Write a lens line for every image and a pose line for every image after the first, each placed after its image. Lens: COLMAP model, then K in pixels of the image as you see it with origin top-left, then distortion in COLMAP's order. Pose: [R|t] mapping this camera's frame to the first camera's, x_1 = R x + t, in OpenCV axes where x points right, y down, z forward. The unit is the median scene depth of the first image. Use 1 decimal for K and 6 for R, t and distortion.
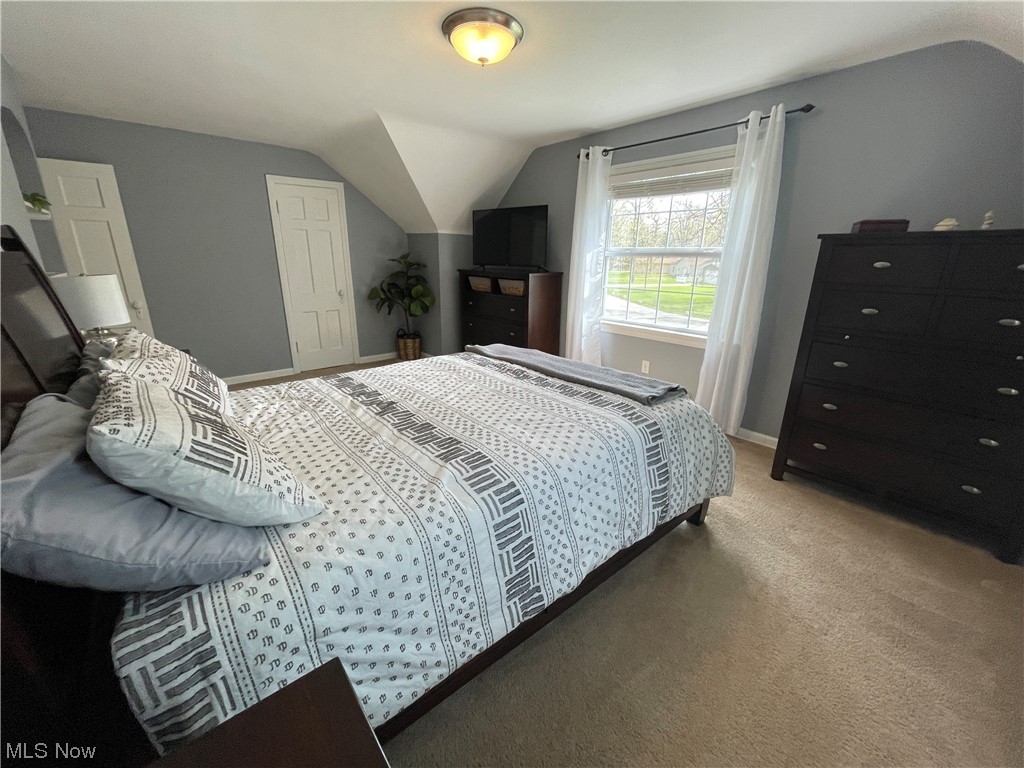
lens RADIAL K [[412.4, 0, 512.9], [0, 412.4, 379.1], [0, 0, 1]] dist [-0.004068, 0.001121]
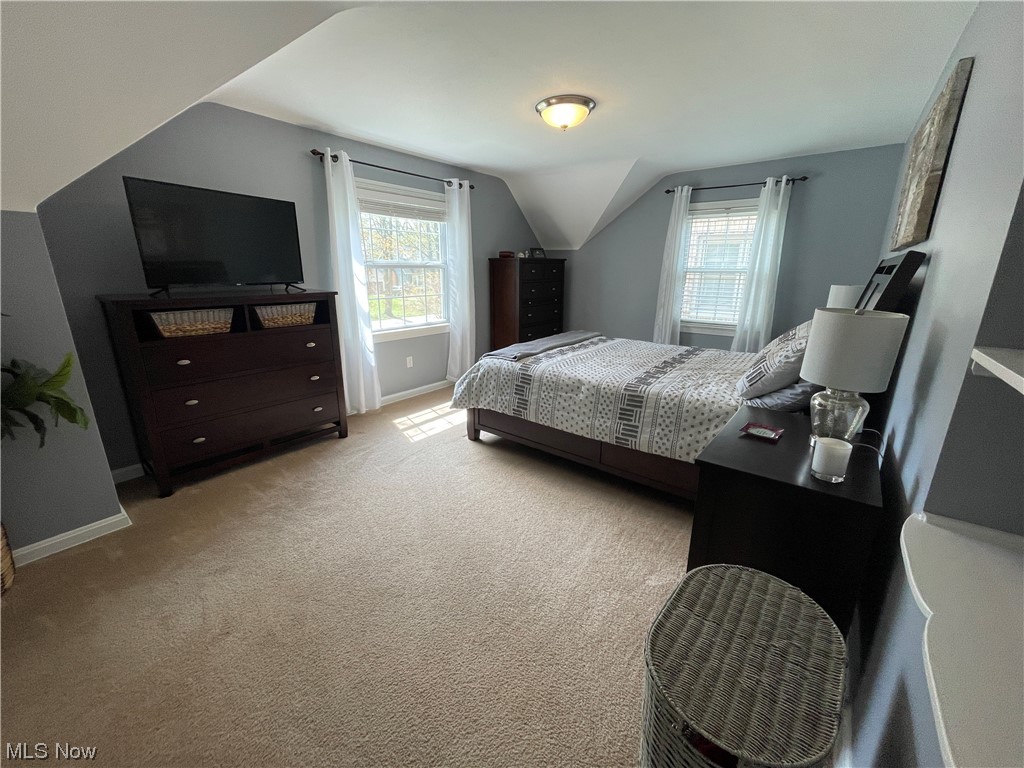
lens RADIAL K [[412.4, 0, 514.2], [0, 412.4, 386.4], [0, 0, 1]] dist [-0.004068, 0.001121]
pose [[-0.207525, -0.286771, 0.935252, -0.914225], [0.271140, 0.901744, 0.336661, -0.298068], [-0.939902, 0.323449, -0.109379, 0.923127]]
